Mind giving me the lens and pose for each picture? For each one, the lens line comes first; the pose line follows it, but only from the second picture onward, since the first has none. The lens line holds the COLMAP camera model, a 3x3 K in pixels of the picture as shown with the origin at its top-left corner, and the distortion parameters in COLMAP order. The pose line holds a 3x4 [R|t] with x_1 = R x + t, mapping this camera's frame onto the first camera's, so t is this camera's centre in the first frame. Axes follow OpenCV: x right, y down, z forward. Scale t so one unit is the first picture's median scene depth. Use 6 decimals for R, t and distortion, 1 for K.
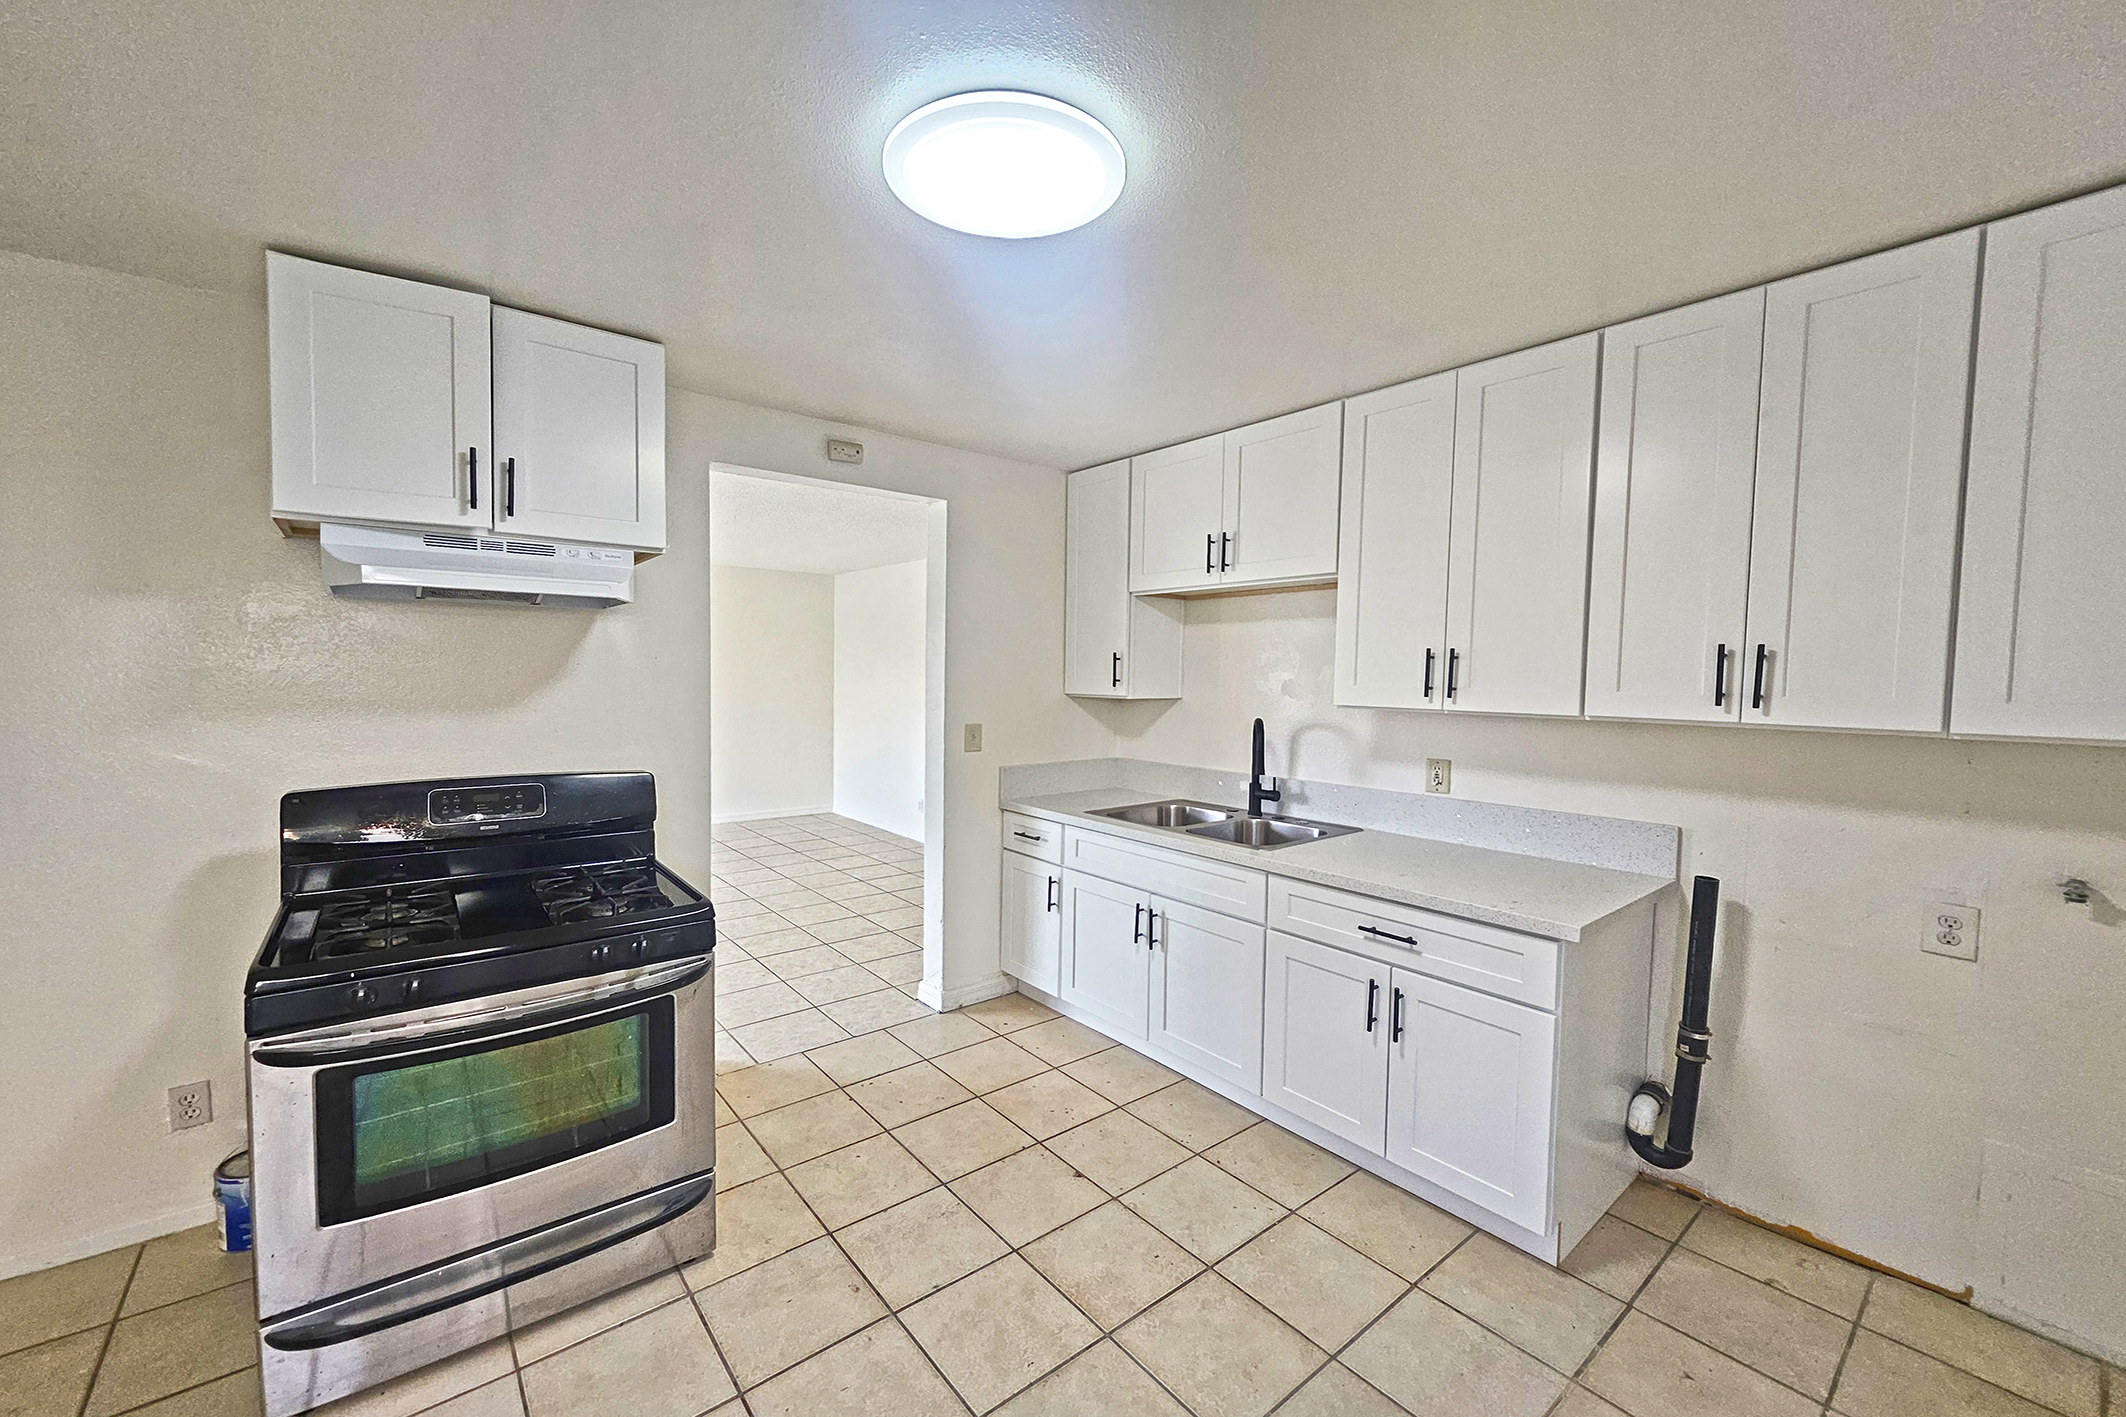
lens RADIAL K [[838.5, 0, 1048.0], [0, 838.5, 719.6], [0, 0, 1]] dist [0.008069, -0.000706]
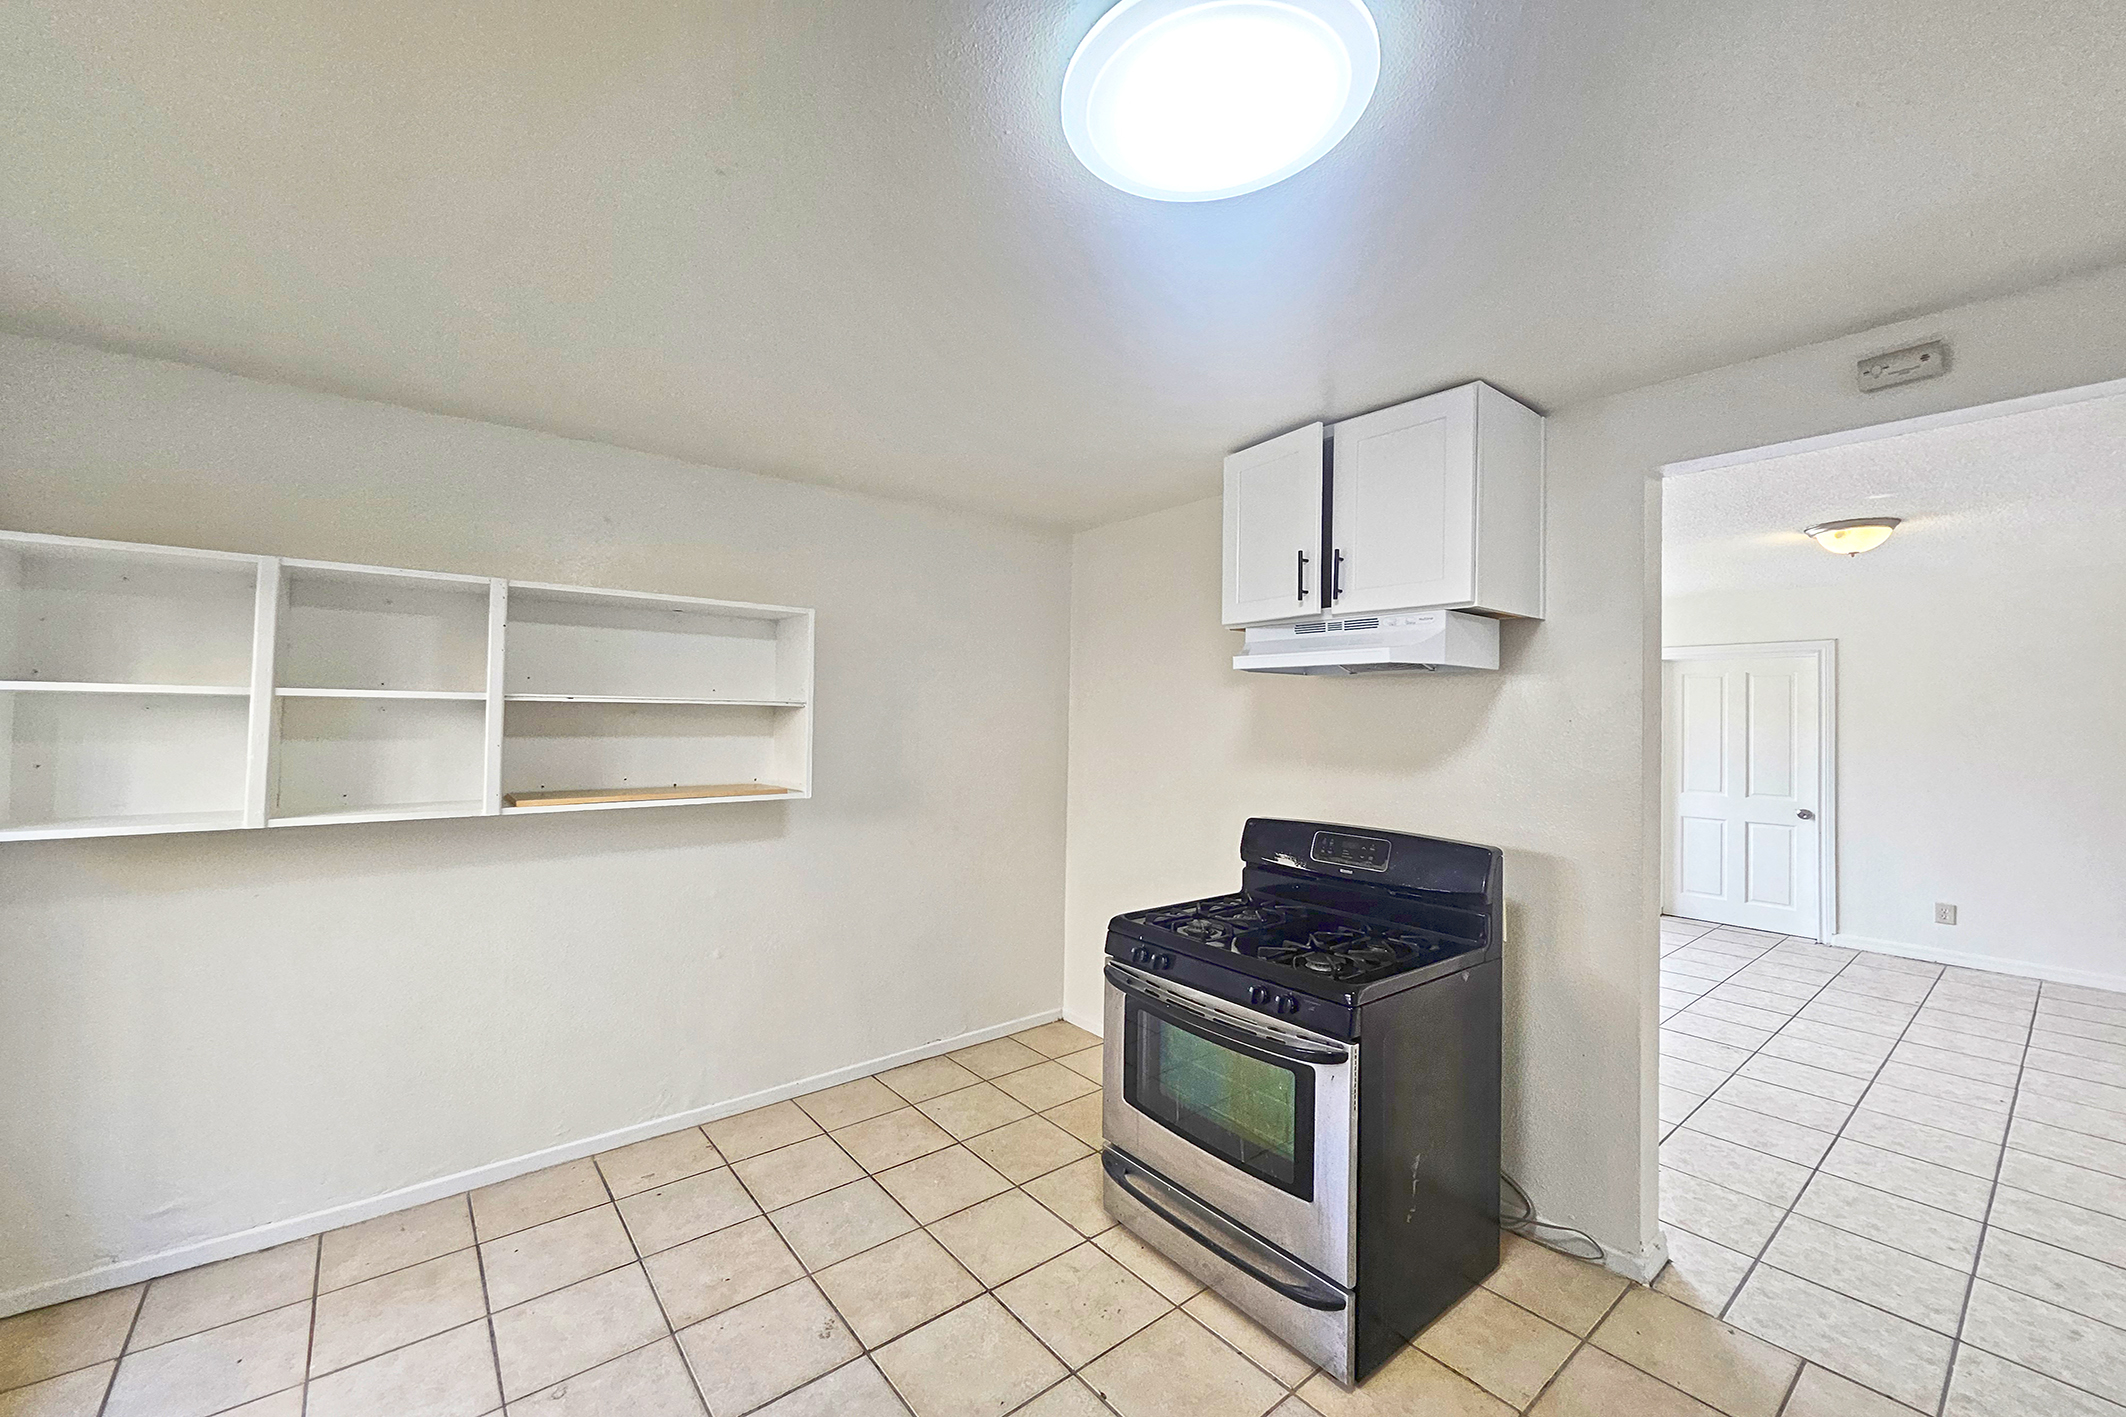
lens RADIAL K [[838.5, 0, 1046.6], [0, 838.5, 701.4], [0, 0, 1]] dist [0.008069, -0.000706]
pose [[0.000708, -0.029040, -0.999578, 0.487727], [-0.062935, 0.997595, -0.029027, -0.044113], [0.998017, 0.062929, -0.001121, 0.601837]]
